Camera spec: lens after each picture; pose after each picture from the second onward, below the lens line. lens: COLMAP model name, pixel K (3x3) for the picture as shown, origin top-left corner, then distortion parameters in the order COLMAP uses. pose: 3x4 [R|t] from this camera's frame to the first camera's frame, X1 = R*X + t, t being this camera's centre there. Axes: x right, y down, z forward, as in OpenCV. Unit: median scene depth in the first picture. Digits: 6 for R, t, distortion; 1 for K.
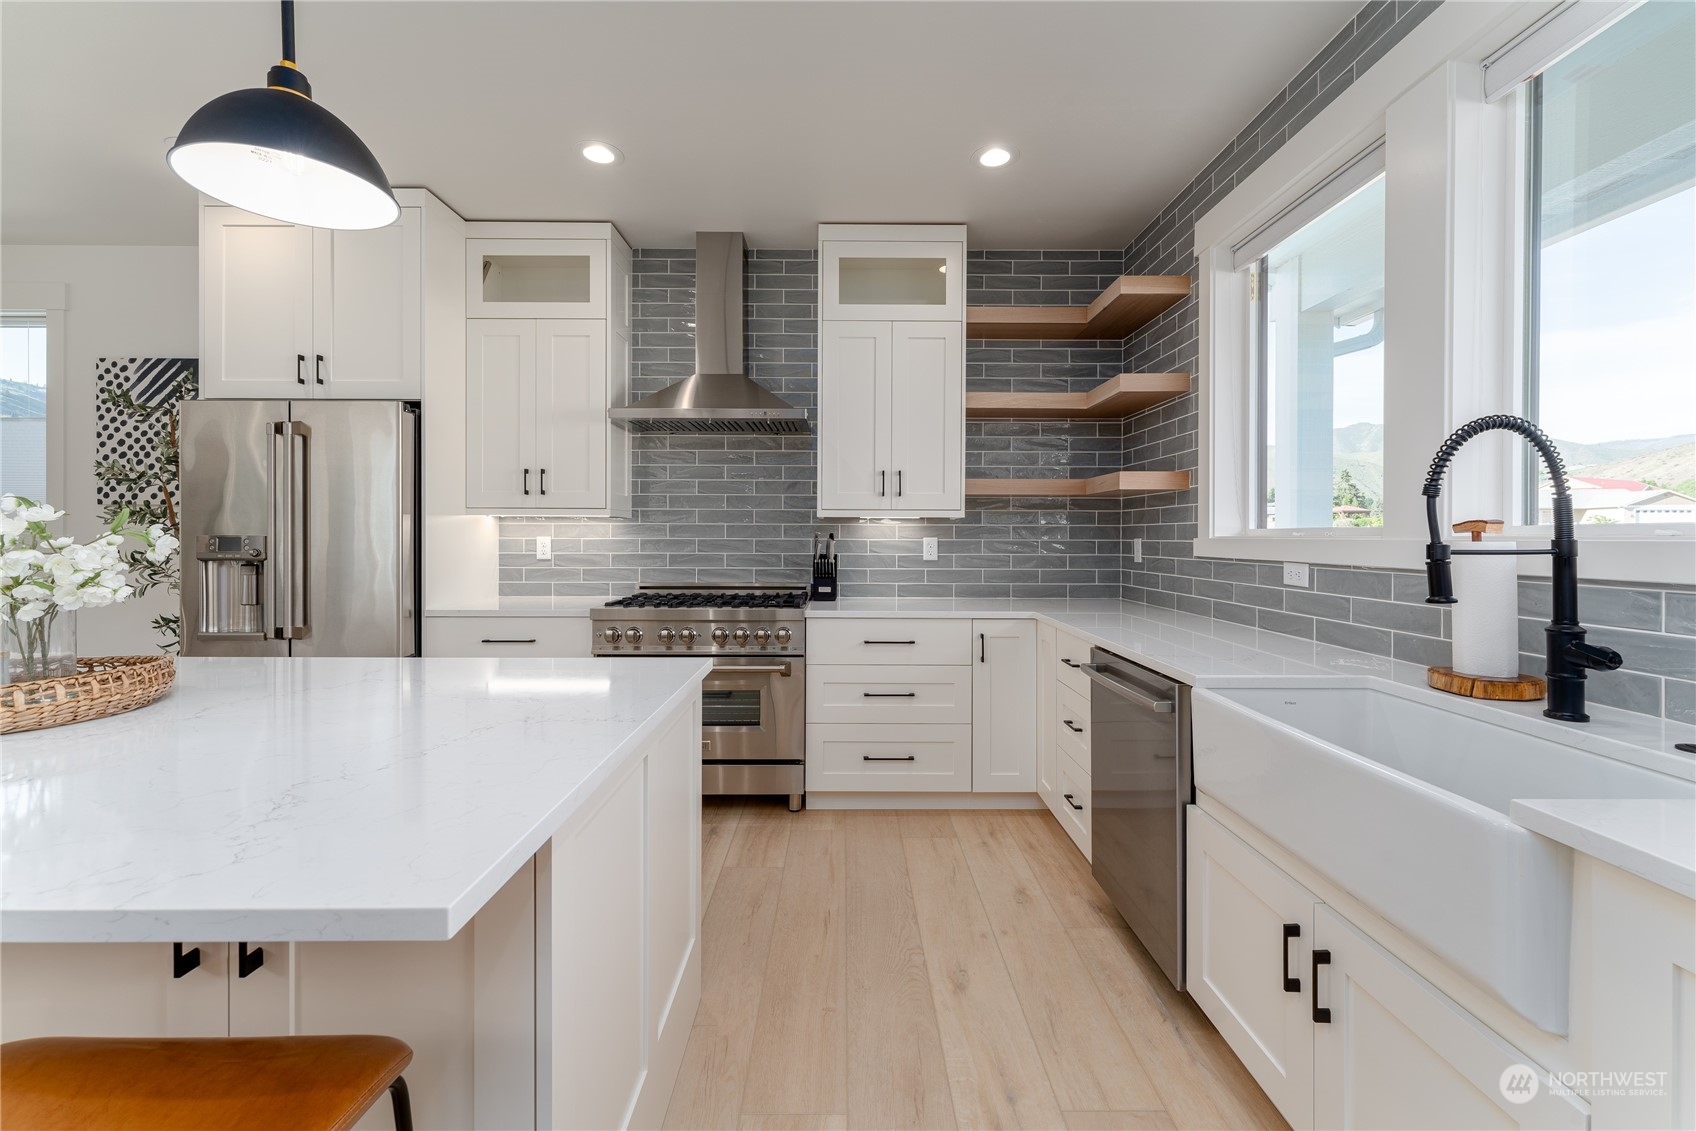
lens RADIAL K [[697.0, 0, 849.9], [0, 697.0, 535.5], [0, 0, 1]] dist [0.000013, -0.000025]
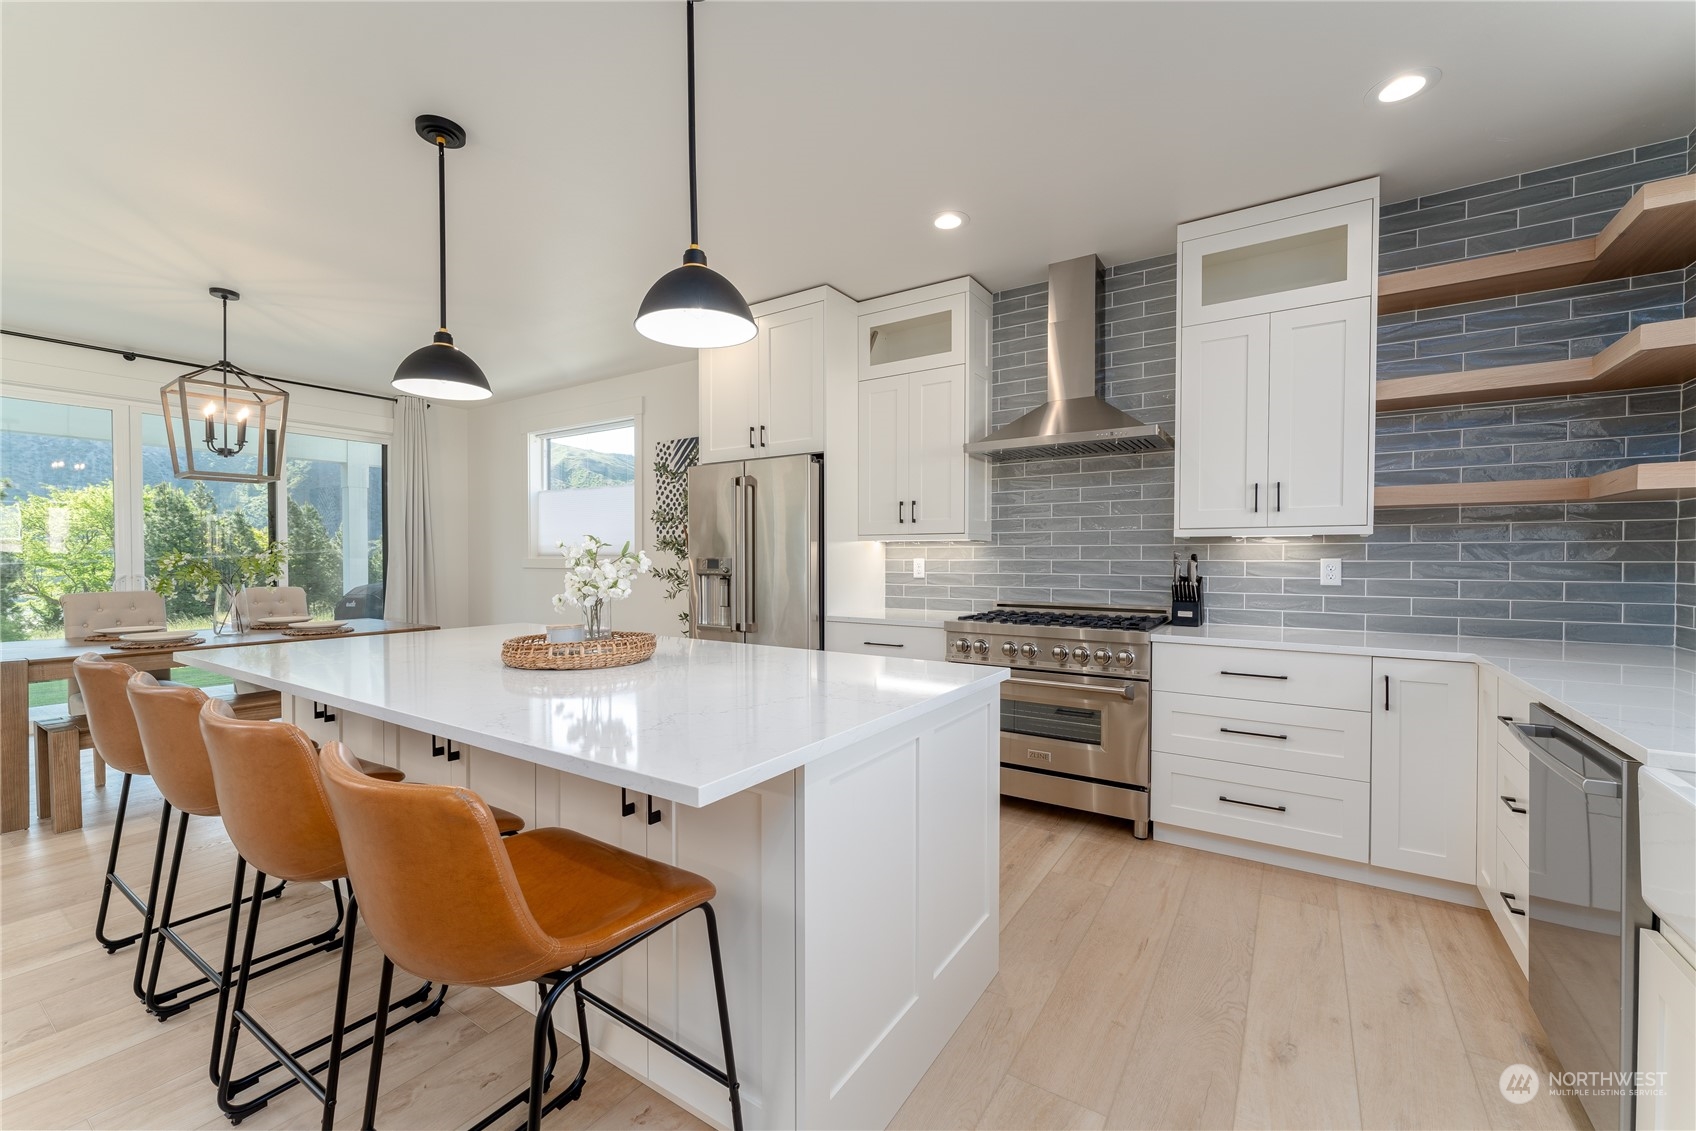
lens RADIAL K [[685.6, 0, 848.0], [0, 685.6, 565.5], [0, 0, 1]] dist [0.002073, -0.000044]
pose [[0.831974, 0.003441, -0.554804, 0.109395], [0.003039, 0.999938, 0.010758, 0.000812], [0.554806, -0.010637, 0.831912, -0.023304]]
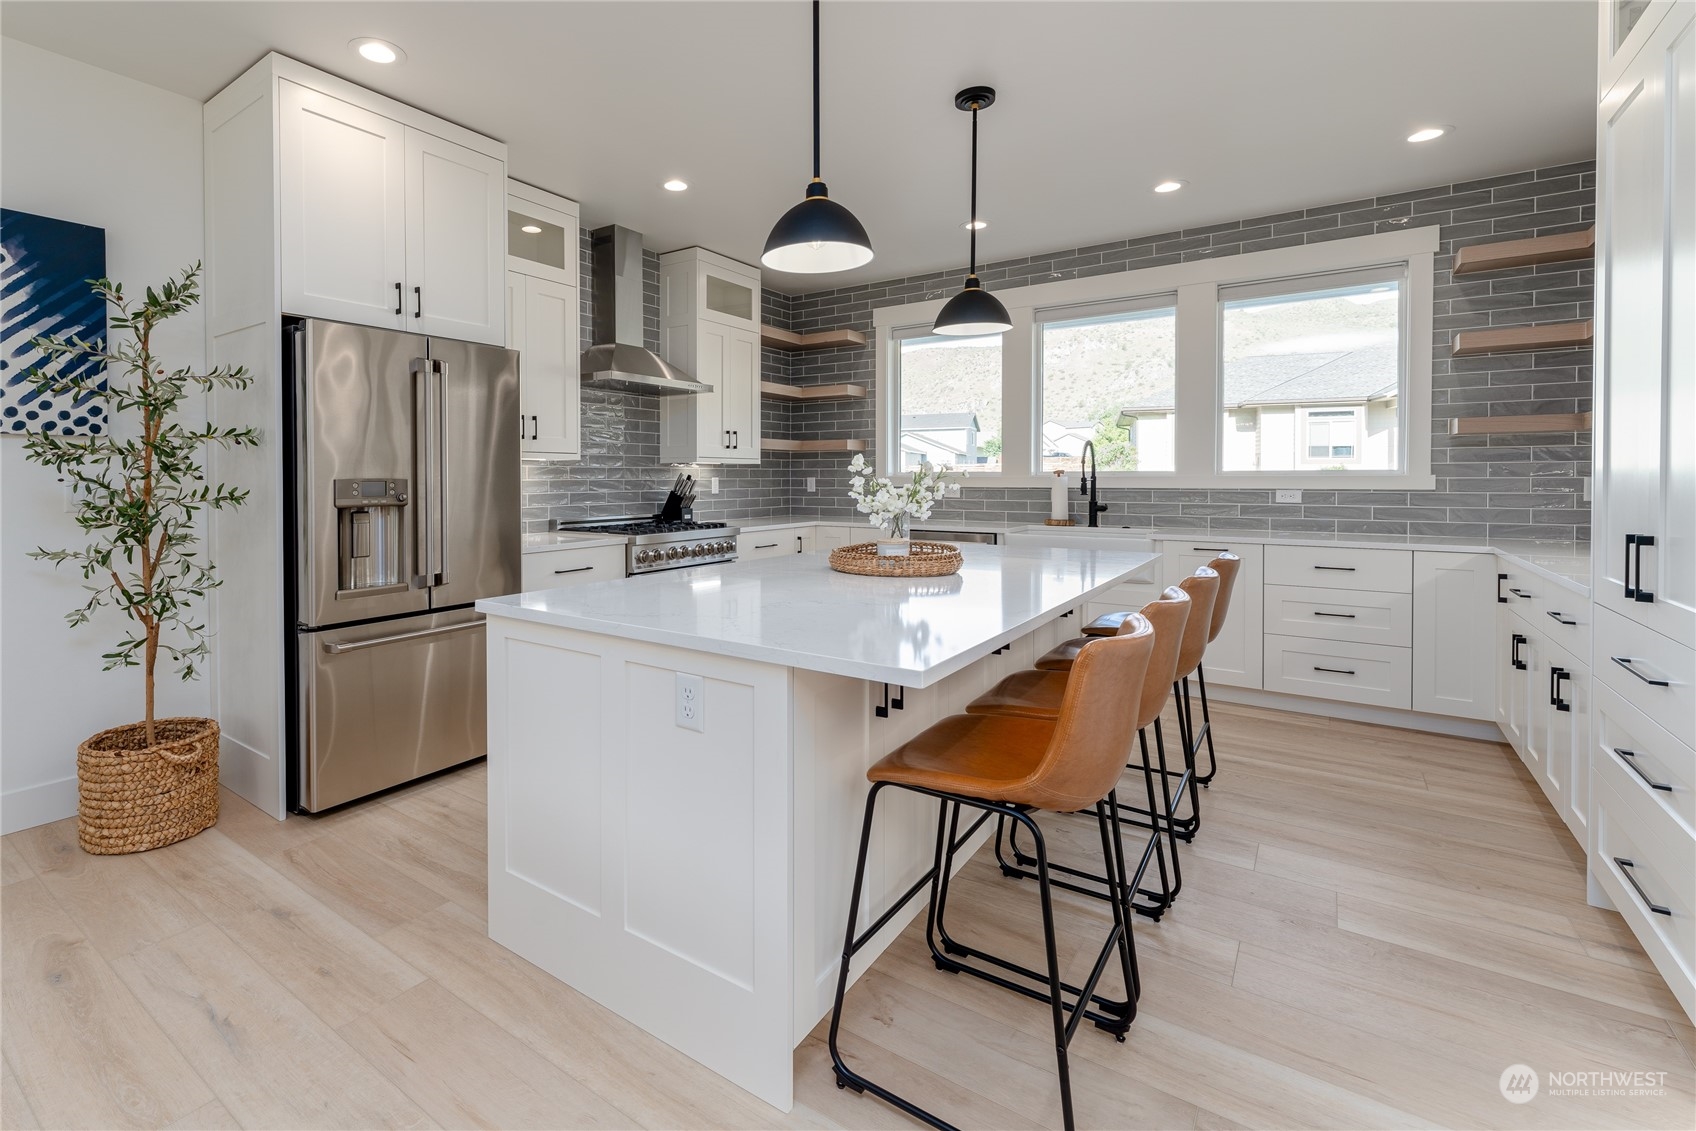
lens RADIAL K [[683.3, 0, 845.3], [0, 683.3, 470.5], [0, 0, 1]] dist [0.000527, -0.000018]
pose [[0.580623, 0.003645, 0.814165, -1.032428], [0.000439, 0.999988, -0.004789, -0.005067], [-0.814173, 0.003138, 0.580614, -0.009946]]
